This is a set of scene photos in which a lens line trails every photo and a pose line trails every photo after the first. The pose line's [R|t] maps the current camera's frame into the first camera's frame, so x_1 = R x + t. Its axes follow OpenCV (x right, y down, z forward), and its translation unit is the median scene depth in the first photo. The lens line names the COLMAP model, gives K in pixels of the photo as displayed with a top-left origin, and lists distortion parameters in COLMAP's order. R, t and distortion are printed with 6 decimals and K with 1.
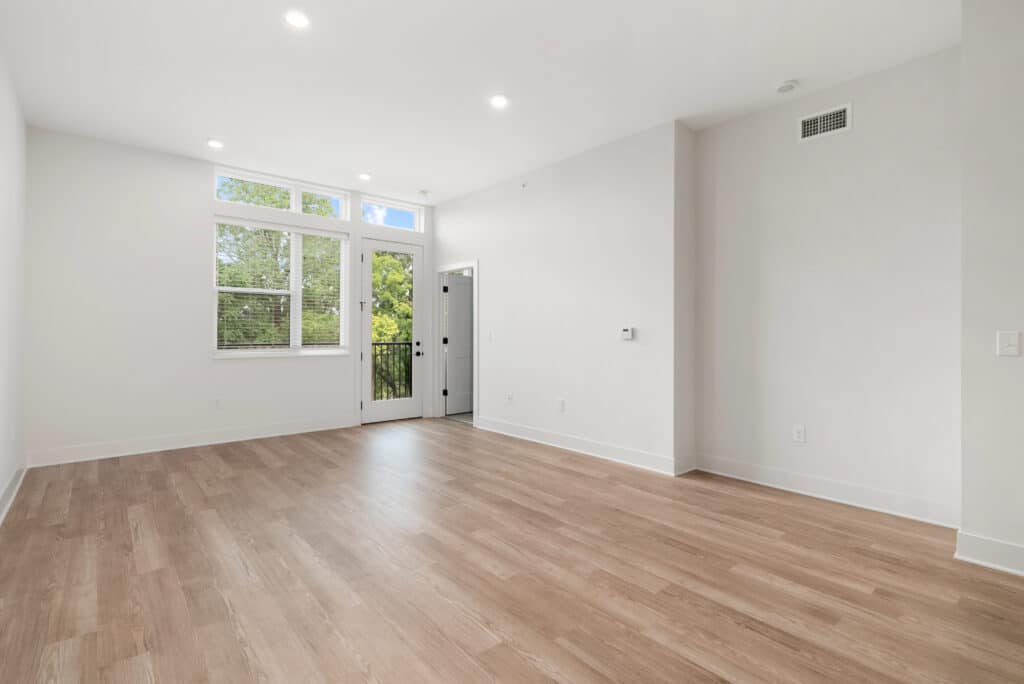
lens RADIAL K [[484.8, 0, 506.7], [0, 484.8, 335.8], [0, 0, 1]] dist [-0.004086, 0.000834]
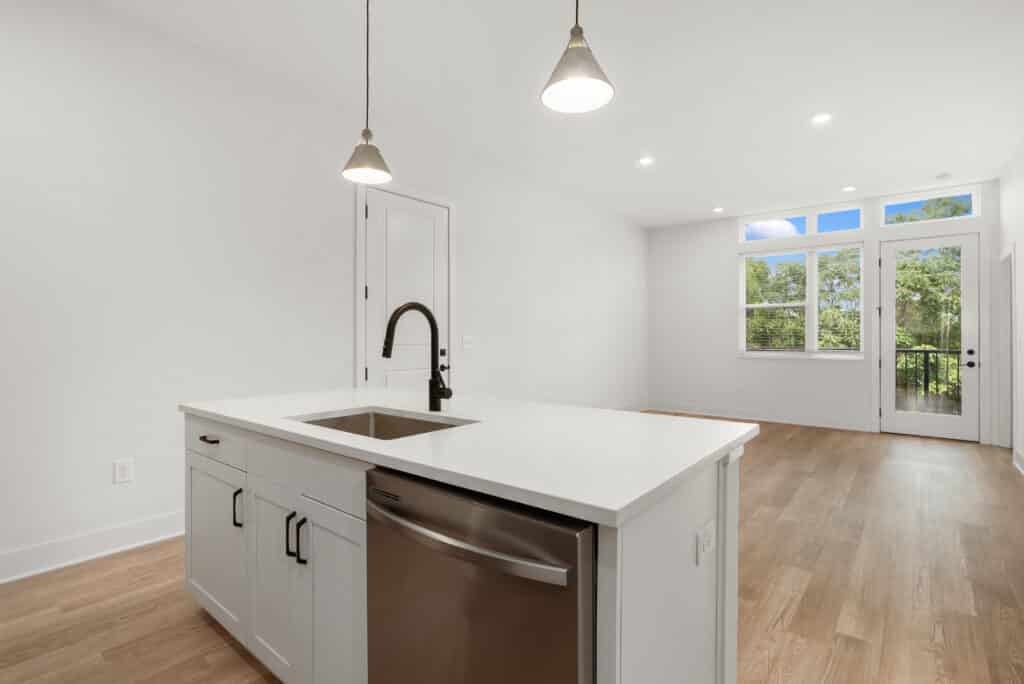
lens RADIAL K [[484.8, 0, 506.7], [0, 484.8, 335.8], [0, 0, 1]] dist [-0.004086, 0.000834]
pose [[0.174764, -0.004357, -0.984601, 1.117943], [-0.007971, 0.999951, -0.005840, -0.000426], [0.984578, 0.008869, 0.174721, 0.174521]]
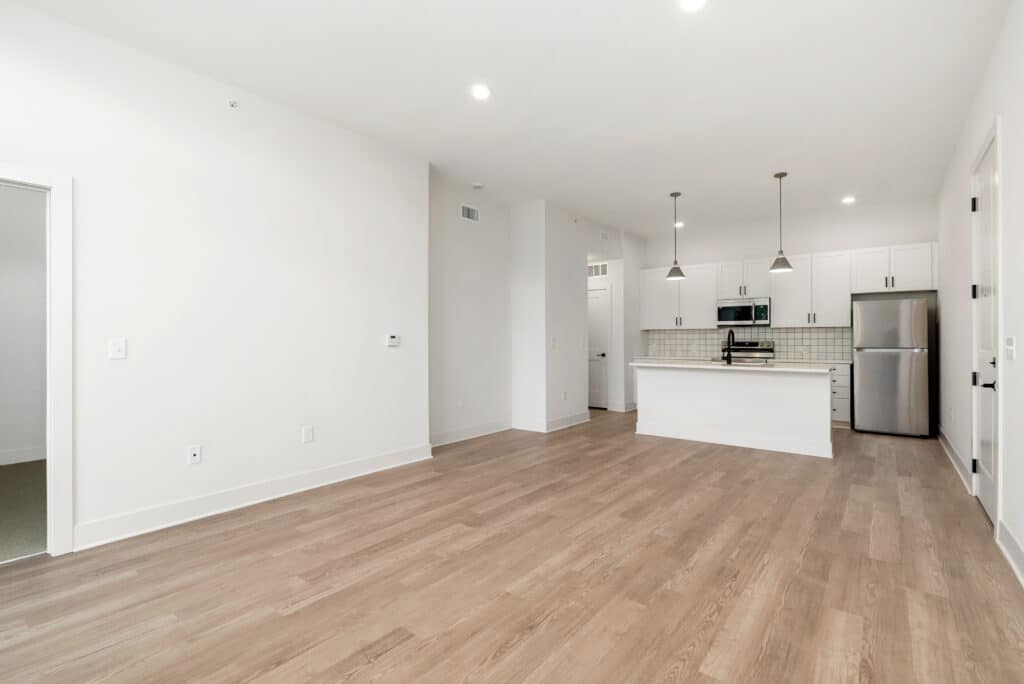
lens RADIAL K [[484.8, 0, 506.7], [0, 484.8, 335.8], [0, 0, 1]] dist [-0.004086, 0.000834]
pose [[-0.201243, 0.005707, 0.979525, -1.171662], [0.005440, 0.999974, -0.004709, -0.008944], [-0.979526, 0.004381, -0.201268, 1.417651]]
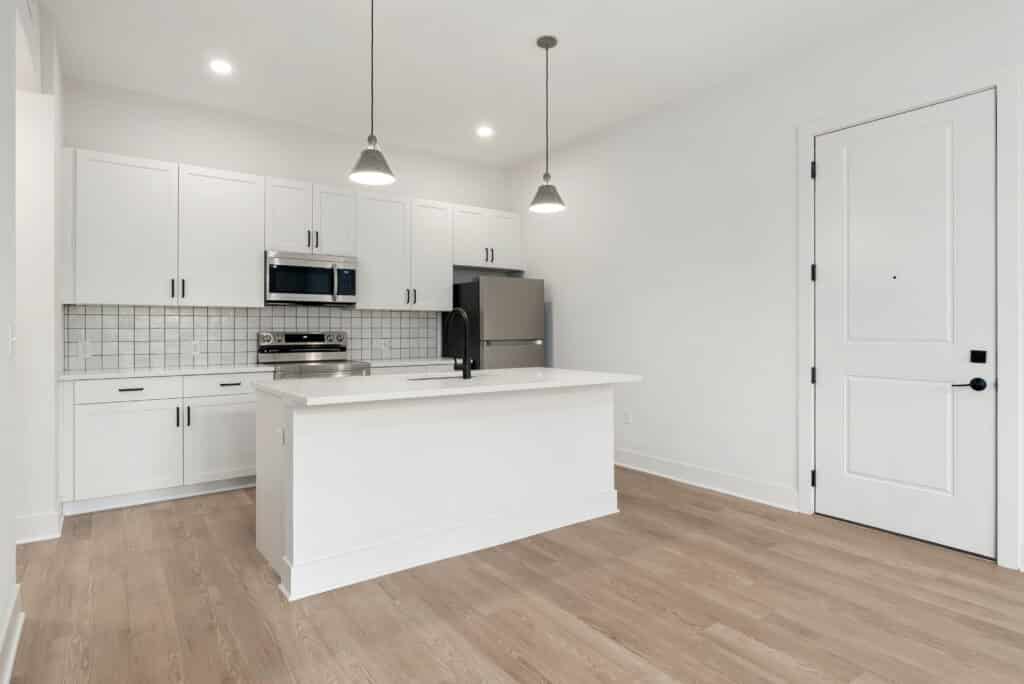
lens RADIAL K [[568.2, 0, 516.2], [0, 568.2, 329.0], [0, 0, 1]] dist [-0.000766, 0.000339]
pose [[-0.997725, -0.001693, 0.067388, 0.321315], [-0.001296, 0.999982, 0.005936, -0.005707], [-0.067397, 0.005835, -0.997709, 1.272893]]
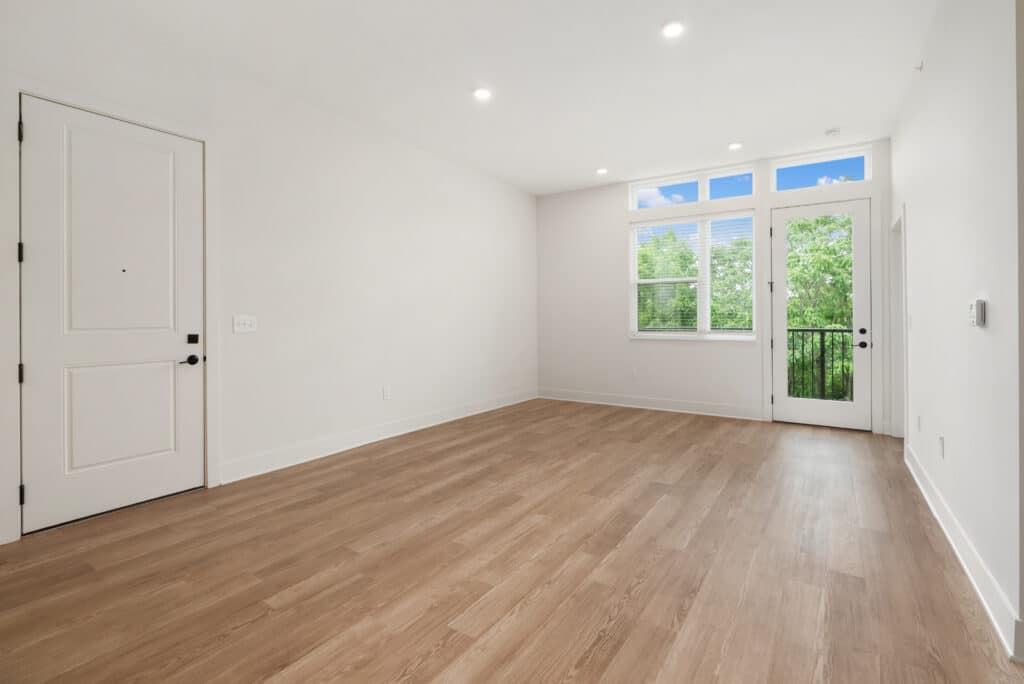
lens RADIAL K [[471.7, 0, 510.9], [0, 471.7, 319.2], [0, 0, 1]] dist [-0.003729, 0.000136]
pose [[0.276080, -0.002630, -0.961131, 0.822699], [-0.001981, 0.999993, -0.003306, 0.003729], [0.961133, 0.002816, 0.276072, 0.645491]]
